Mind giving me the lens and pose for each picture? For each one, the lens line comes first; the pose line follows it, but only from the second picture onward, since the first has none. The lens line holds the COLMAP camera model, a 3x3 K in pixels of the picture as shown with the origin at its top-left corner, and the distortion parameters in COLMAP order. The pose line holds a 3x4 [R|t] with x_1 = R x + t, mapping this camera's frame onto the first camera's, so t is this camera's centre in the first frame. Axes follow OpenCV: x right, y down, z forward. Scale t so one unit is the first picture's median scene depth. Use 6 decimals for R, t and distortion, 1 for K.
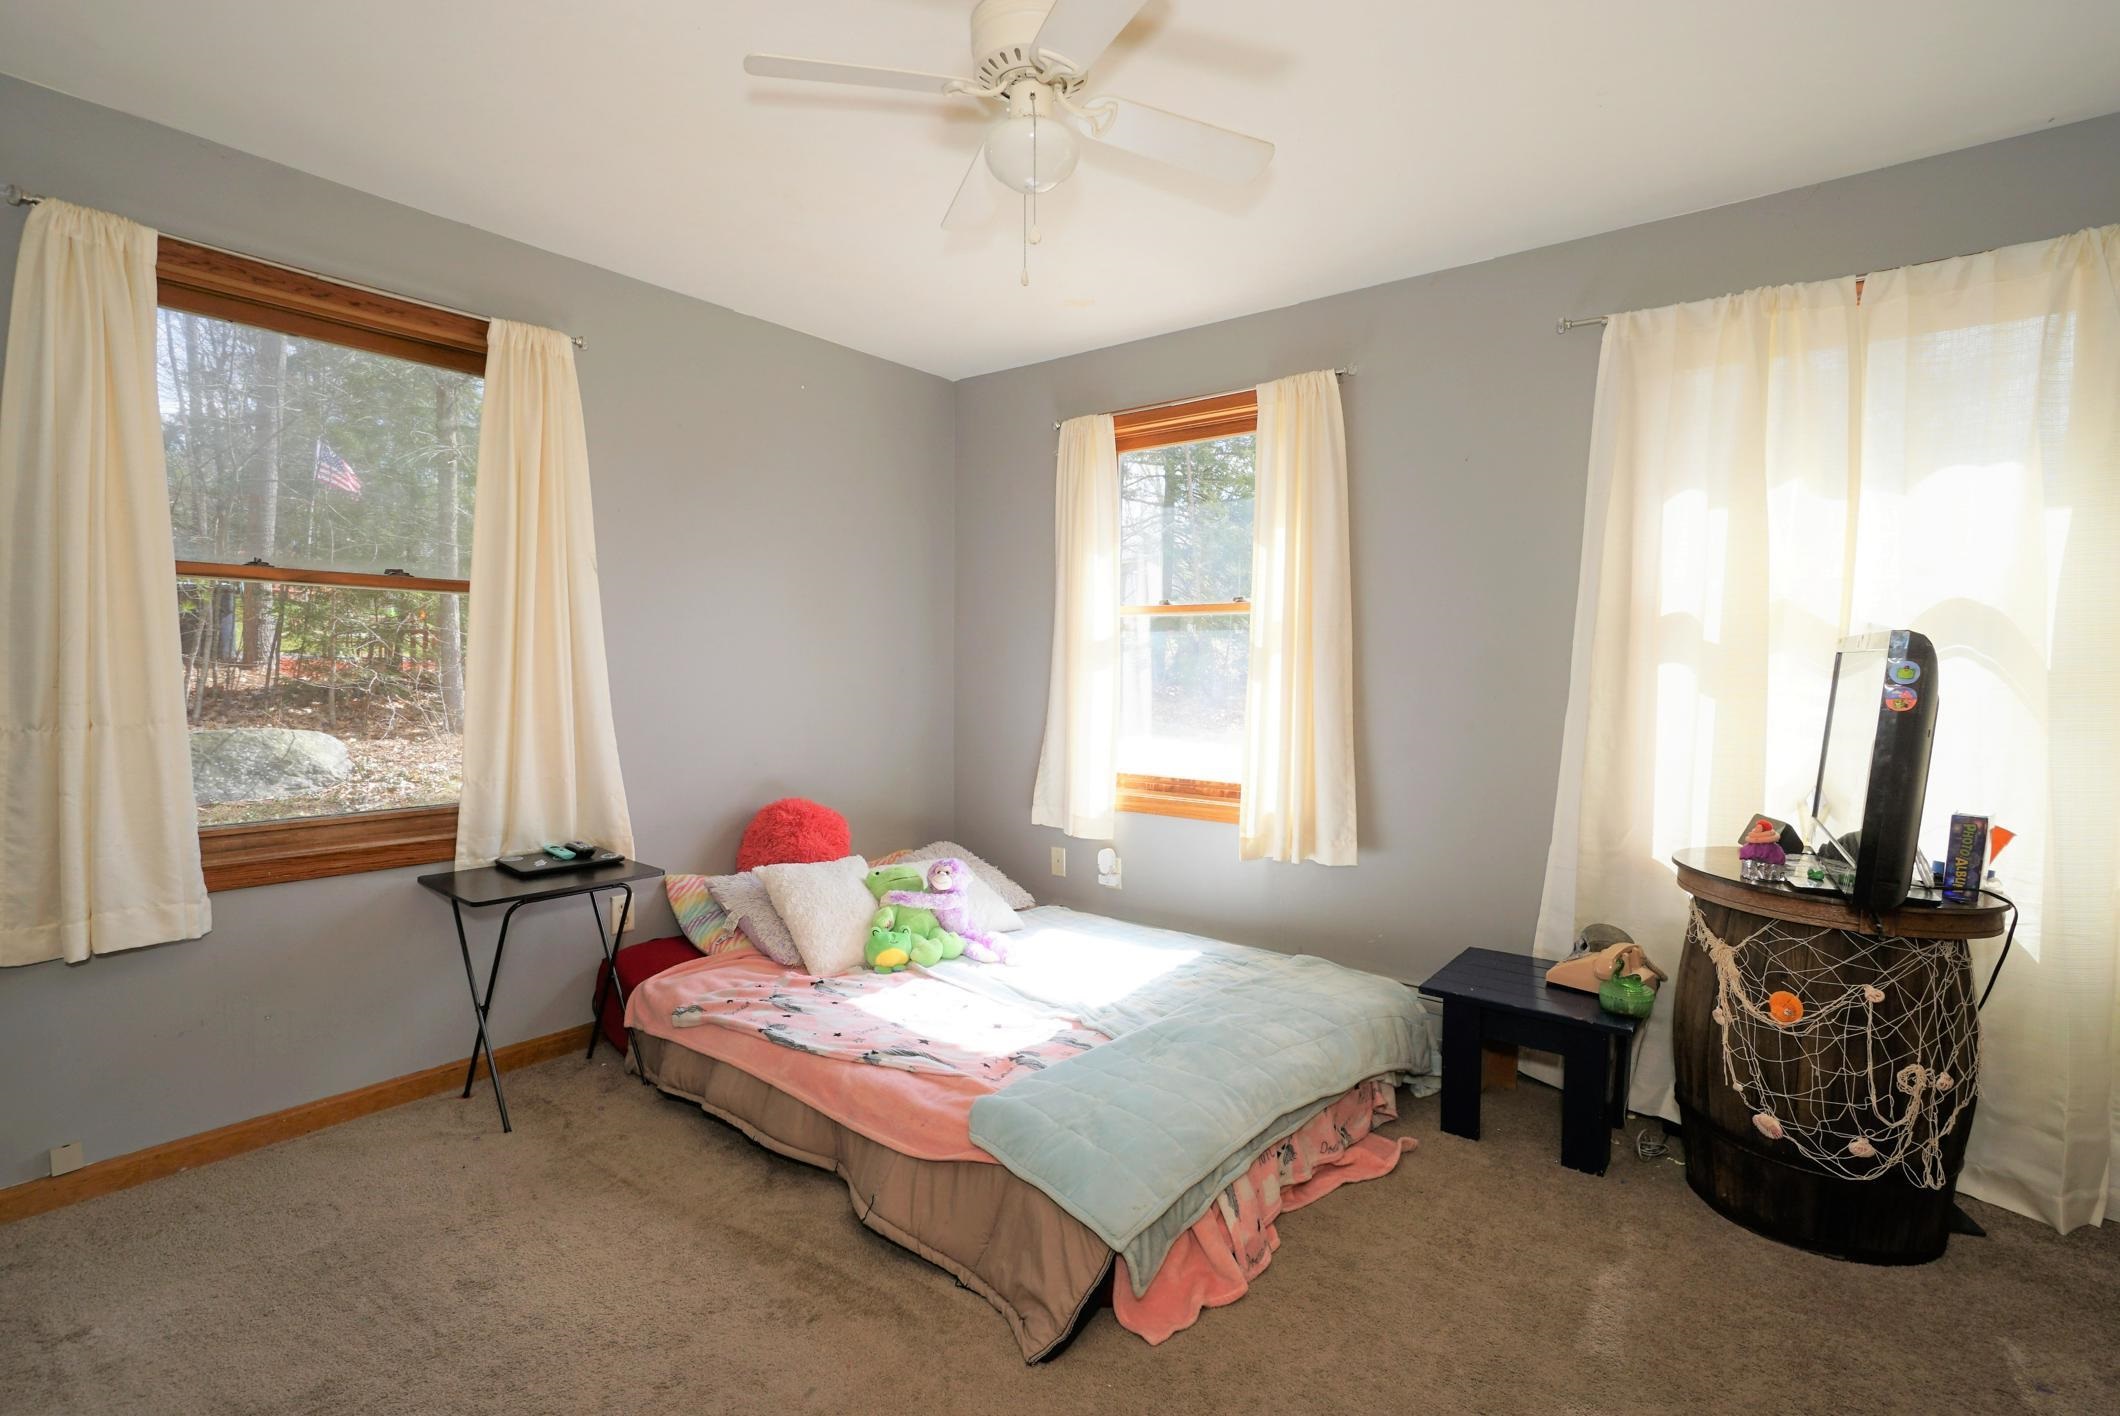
lens RADIAL K [[914.3, 0, 1046.4], [0, 914.3, 705.4], [0, 0, 1]] dist [-0.001619, 0.000581]
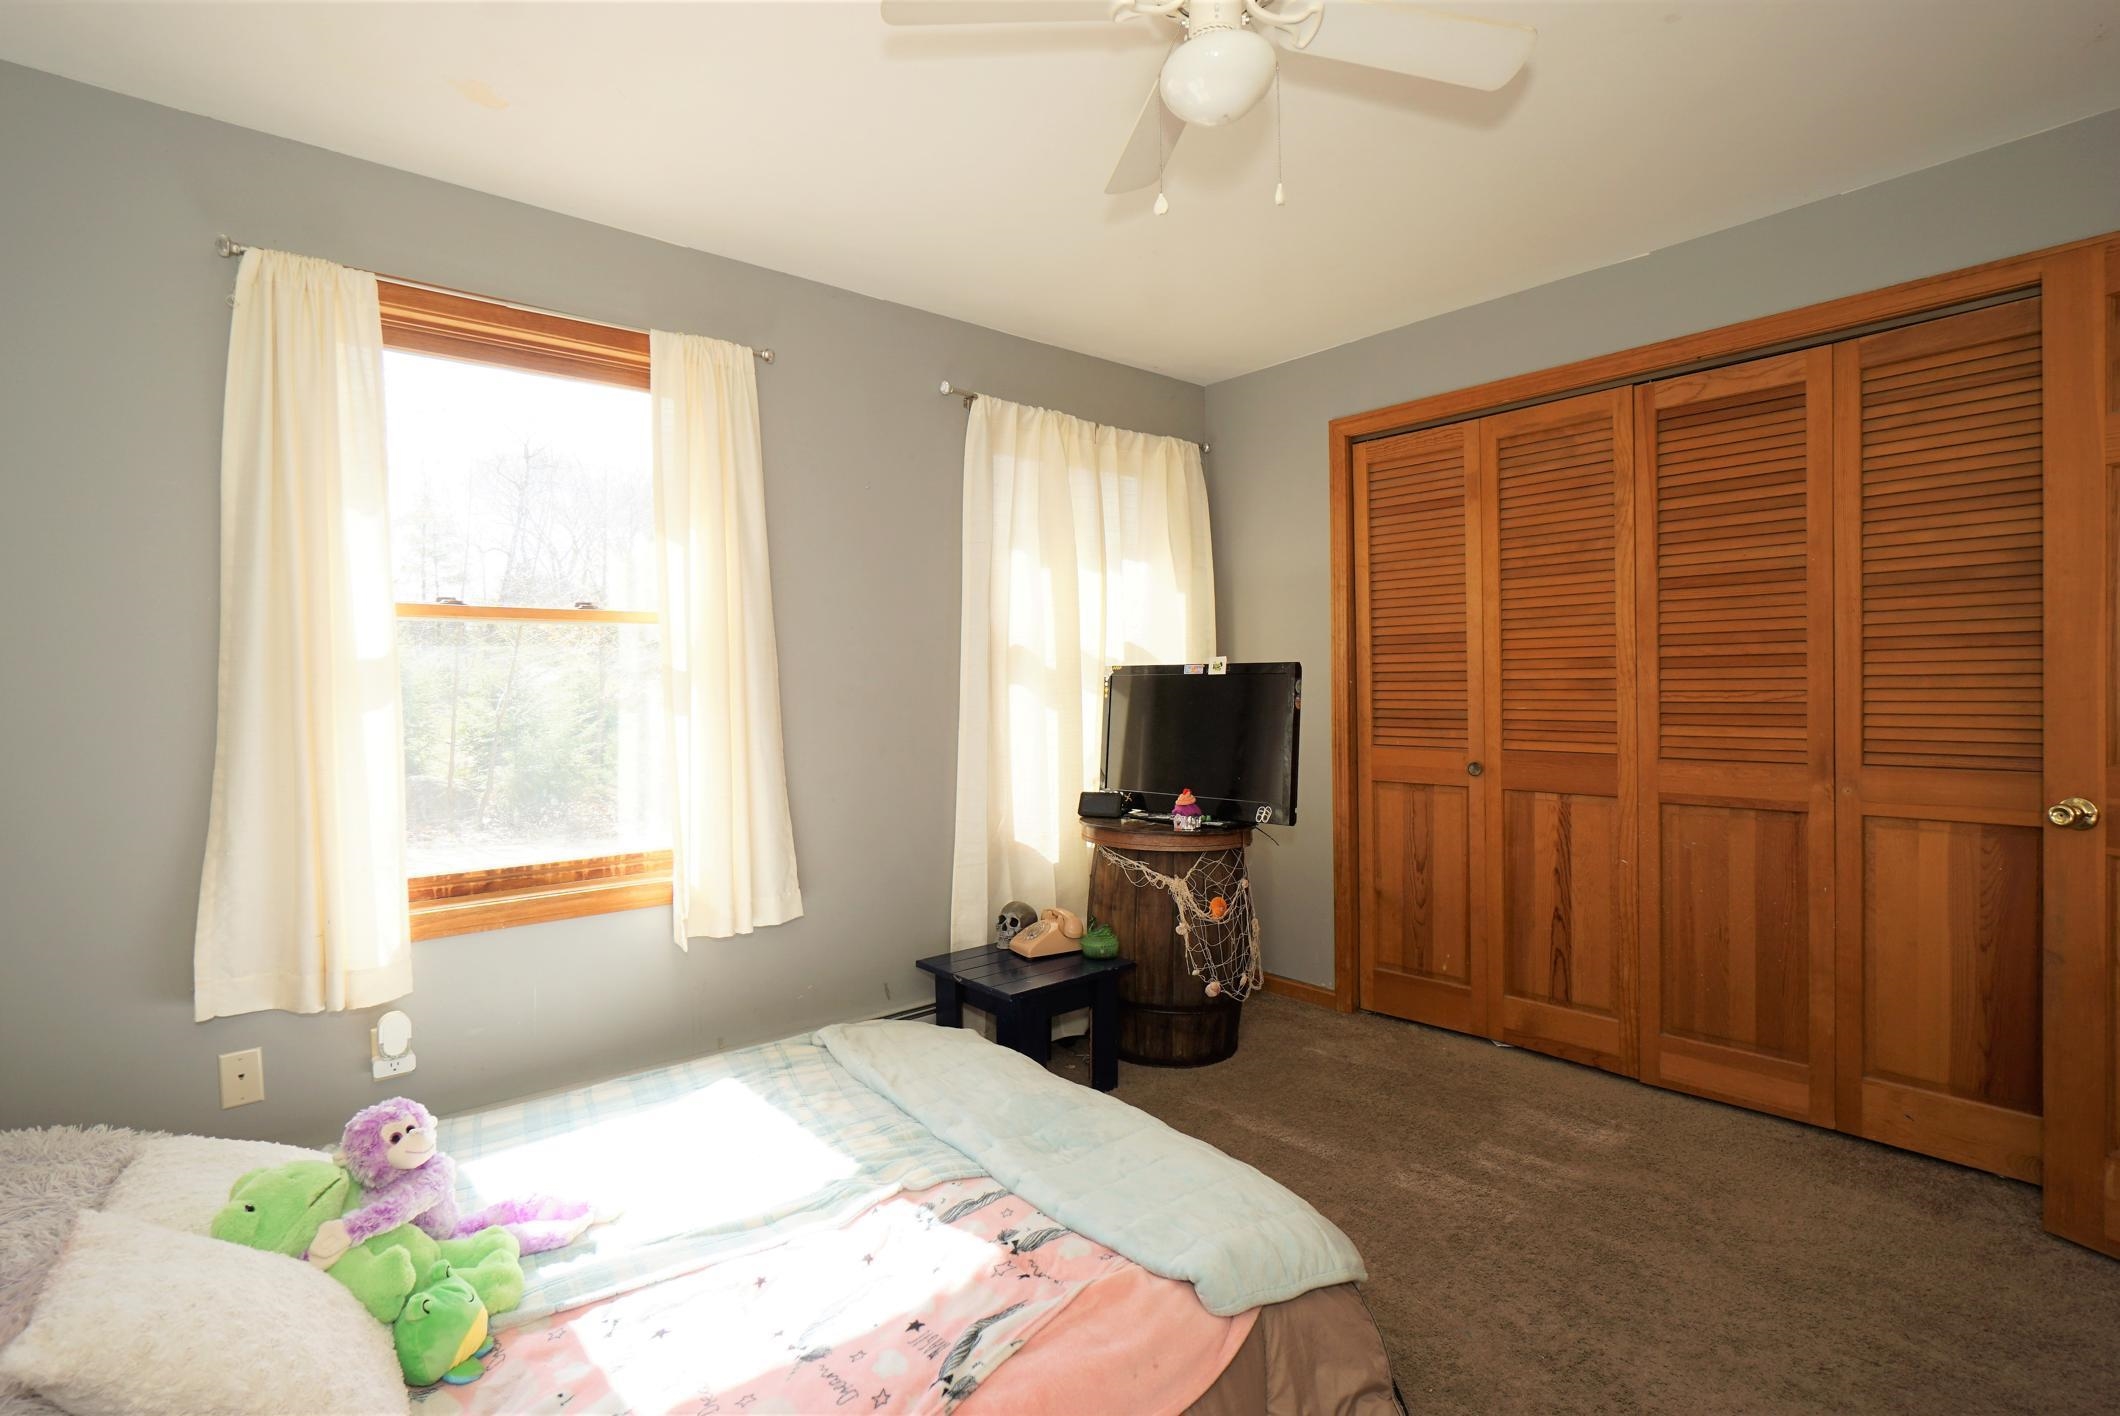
lens RADIAL K [[949.5, 0, 1060.0], [0, 949.5, 708.0], [0, 0, 1]] dist [-0.023444, -0.000144]
pose [[0.256157, -0.029490, 0.966185, -0.598996], [0.060607, 0.998058, 0.014394, -0.031368], [-0.964733, 0.054870, 0.257447, 0.635831]]
